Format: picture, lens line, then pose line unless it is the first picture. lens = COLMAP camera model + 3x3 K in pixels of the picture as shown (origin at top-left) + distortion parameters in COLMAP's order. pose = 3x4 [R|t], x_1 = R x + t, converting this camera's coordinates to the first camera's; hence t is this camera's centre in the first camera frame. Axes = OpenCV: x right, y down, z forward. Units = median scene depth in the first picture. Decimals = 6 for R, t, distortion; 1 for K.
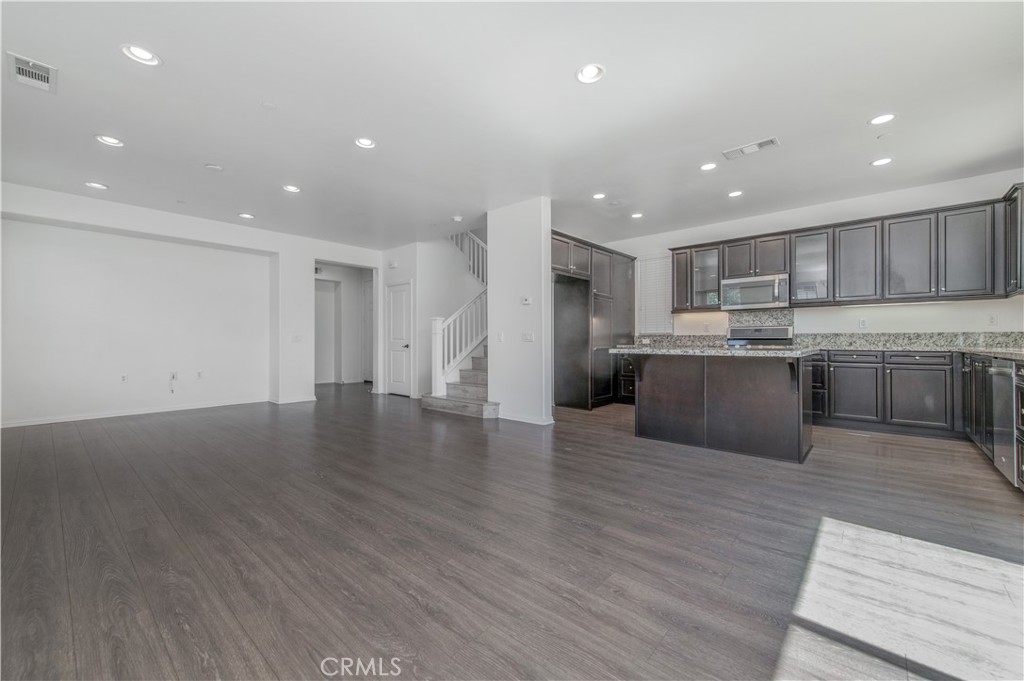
lens RADIAL K [[406.0, 0, 521.4], [0, 406.0, 340.8], [0, 0, 1]] dist [0.011986, -0.000489]
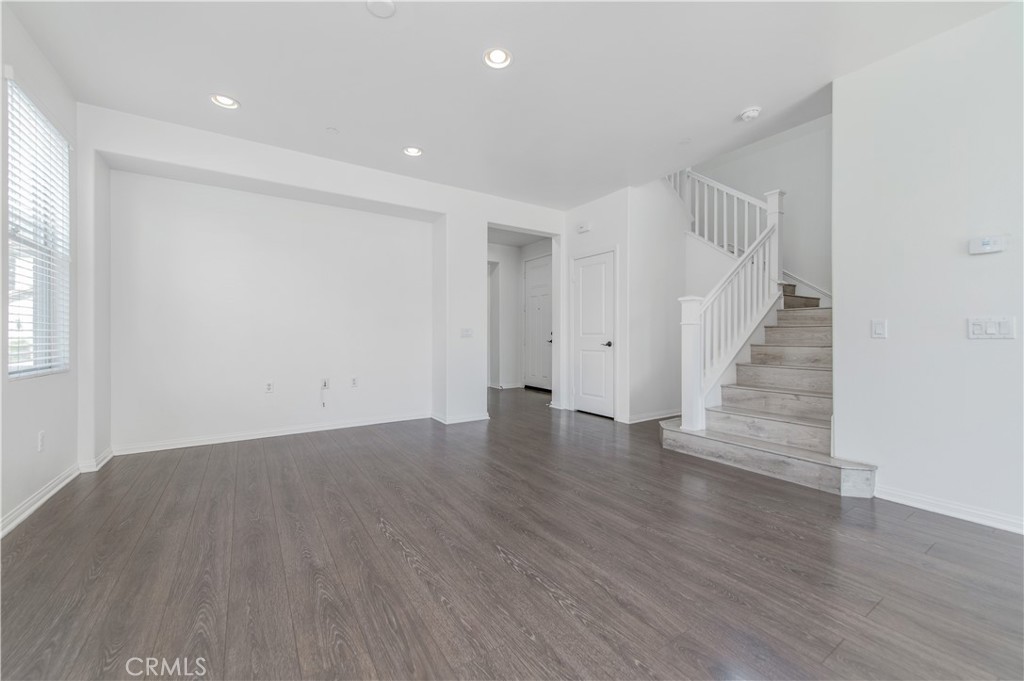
lens RADIAL K [[406.0, 0, 506.2], [0, 406.0, 338.2], [0, 0, 1]] dist [0.011986, -0.000489]
pose [[0.955582, -0.000255, -0.294725, -0.255288], [0.003277, 0.999947, 0.009759, -0.004009], [0.294707, -0.010291, 0.955532, 0.314443]]
